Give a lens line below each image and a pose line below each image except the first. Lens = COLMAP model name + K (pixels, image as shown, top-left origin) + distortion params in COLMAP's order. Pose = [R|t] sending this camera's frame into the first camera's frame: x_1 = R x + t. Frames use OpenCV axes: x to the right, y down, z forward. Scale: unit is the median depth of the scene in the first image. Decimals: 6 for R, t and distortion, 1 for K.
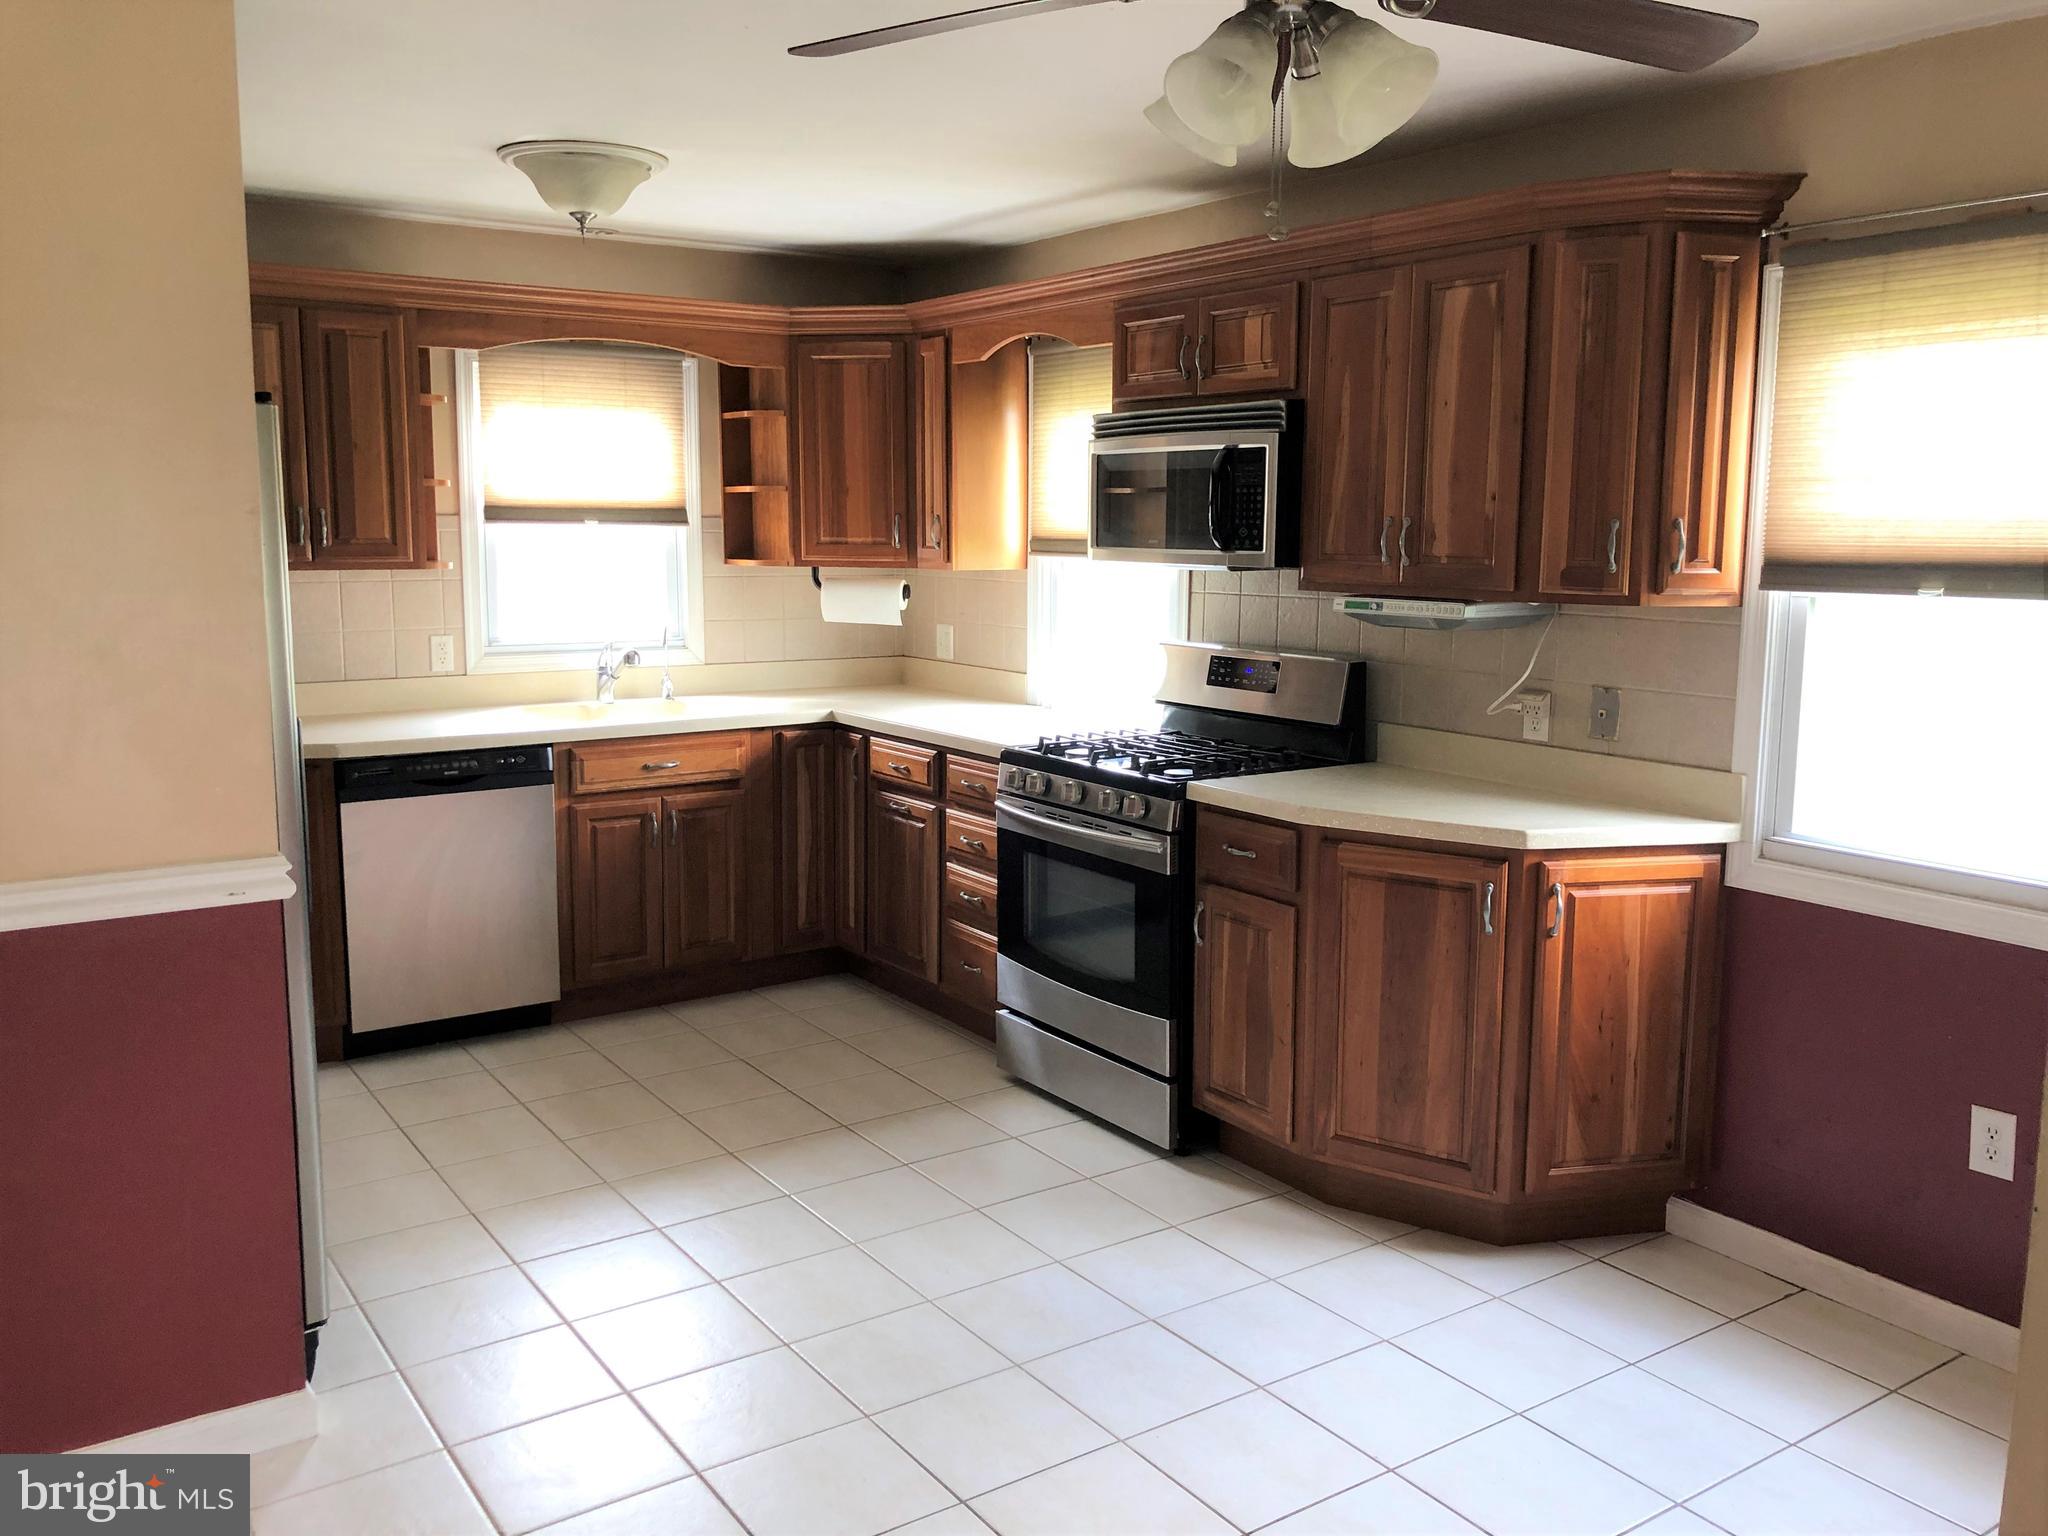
lens RADIAL K [[1690.2, 0, 1024.0], [0, 1690.2, 770.8], [0, 0, 1]] dist [0.041858, -0.043722]
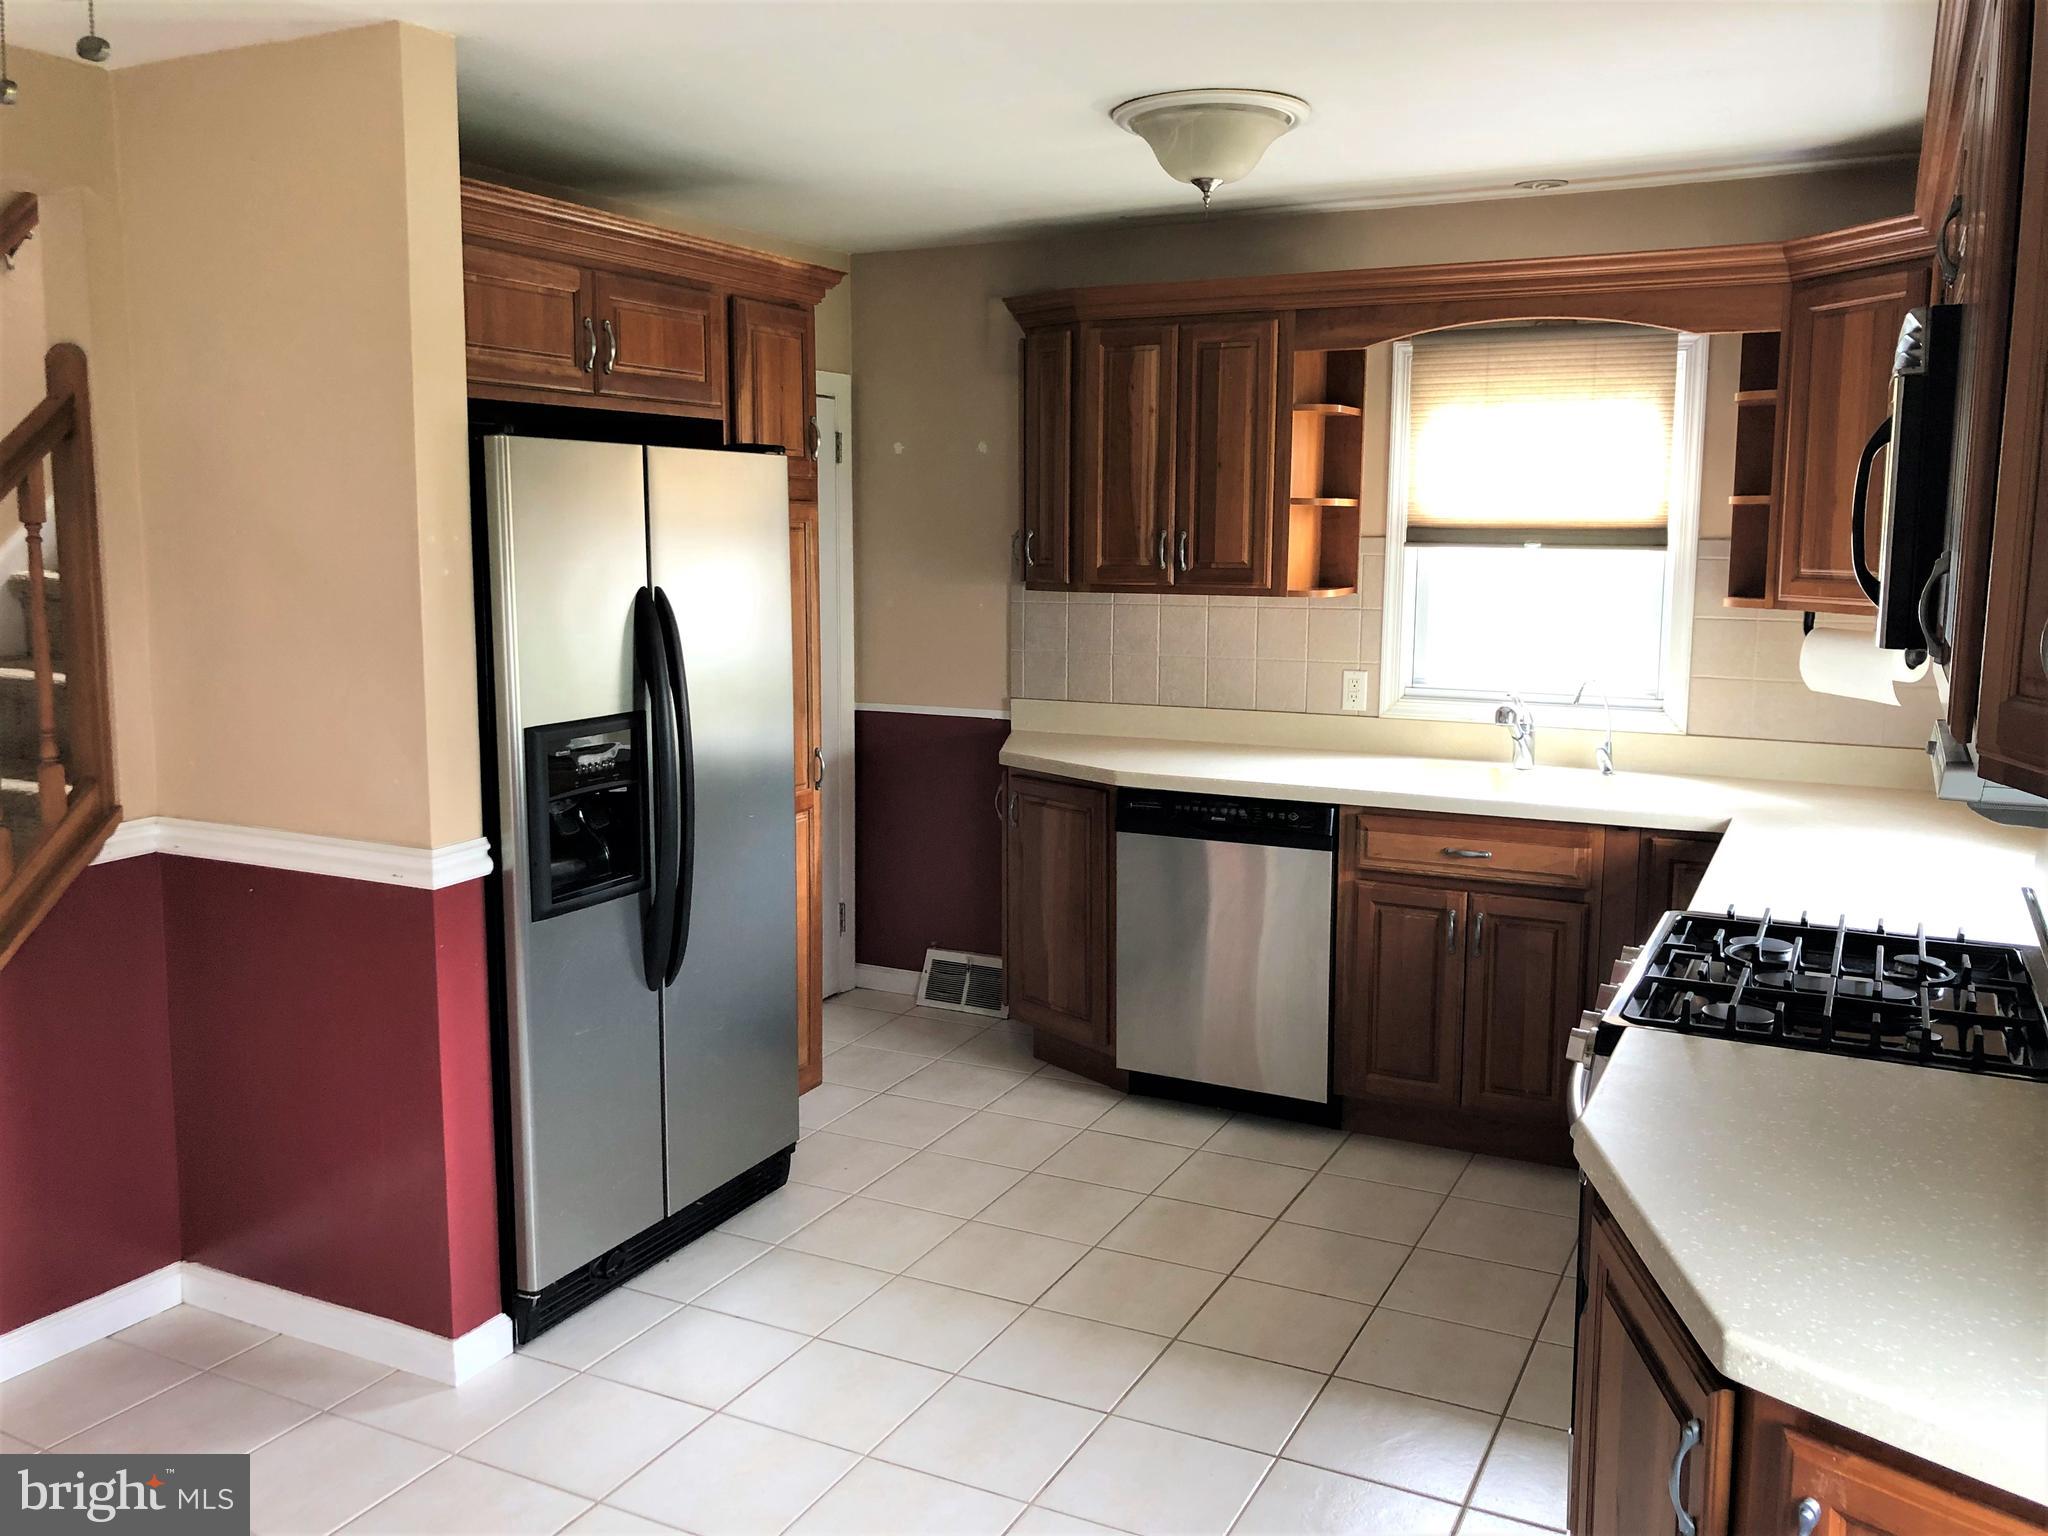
lens RADIAL K [[1690.2, 0, 1019.9], [0, 1690.2, 757.8], [0, 0, 1]] dist [0.041858, -0.043722]
pose [[0.479553, 0.117601, -0.869597, 0.355615], [-0.134975, 0.989071, 0.059324, -0.063466], [0.867070, 0.088925, 0.490185, 0.413011]]
